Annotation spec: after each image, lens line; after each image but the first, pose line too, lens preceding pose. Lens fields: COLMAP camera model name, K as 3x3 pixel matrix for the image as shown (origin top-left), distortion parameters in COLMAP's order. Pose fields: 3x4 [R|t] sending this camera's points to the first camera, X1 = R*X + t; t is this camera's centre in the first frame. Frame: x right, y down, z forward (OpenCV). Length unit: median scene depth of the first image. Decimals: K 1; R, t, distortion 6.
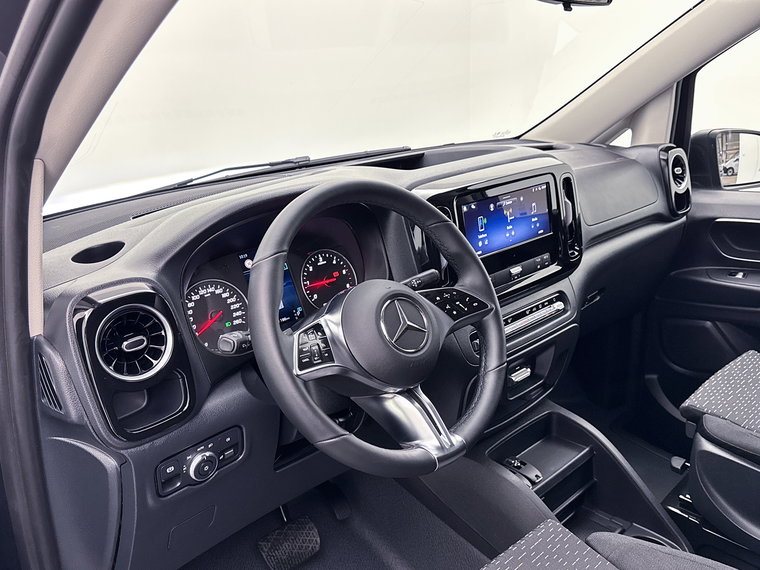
lens RADIAL K [[676.7, 0, 375.6], [0, 676.7, 282.1], [0, 0, 1]] dist [0.074399, 0.014135]
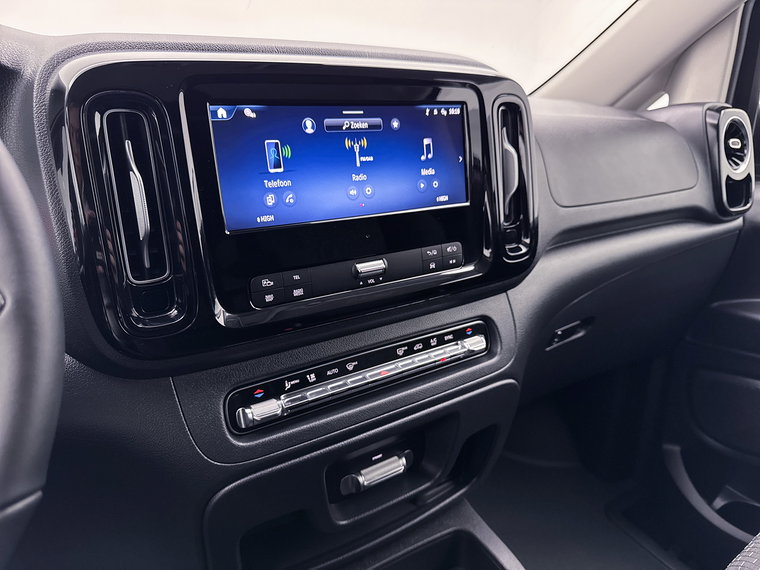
lens RADIAL K [[536.9, 0, 385.4], [0, 536.9, 278.9], [0, 0, 1]] dist [0.062104, -0.027998]
pose [[0.986404, 0.083359, -0.141630, 0.253515], [-0.086266, 0.996167, -0.014497, -0.003467], [0.139879, 0.026518, 0.989813, 0.568998]]
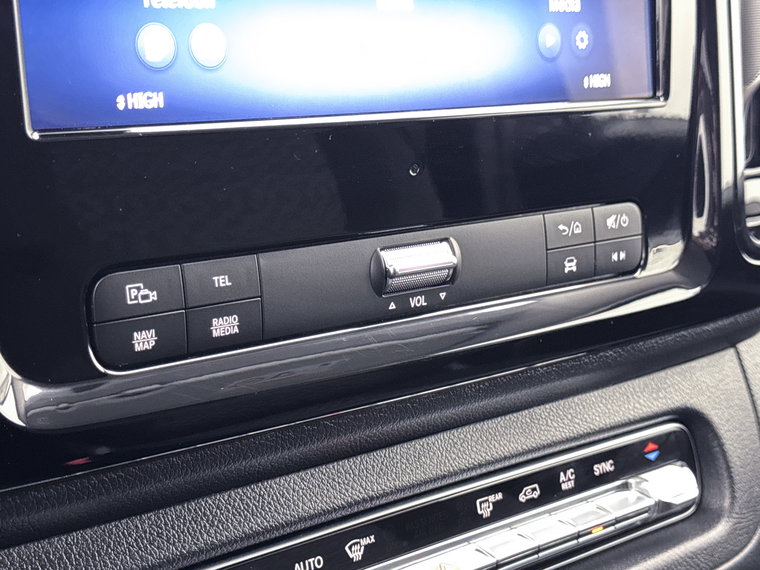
lens RADIAL K [[1265.0, 0, 385.3], [0, 1265.0, 283.0], [0, 0, 1]] dist [0.119517, 0.000000]
pose [[0.995217, 0.092126, -0.032487, 0.193833], [-0.094379, 0.992596, -0.076452, 0.013005], [0.025203, 0.079152, 0.996544, 0.629265]]
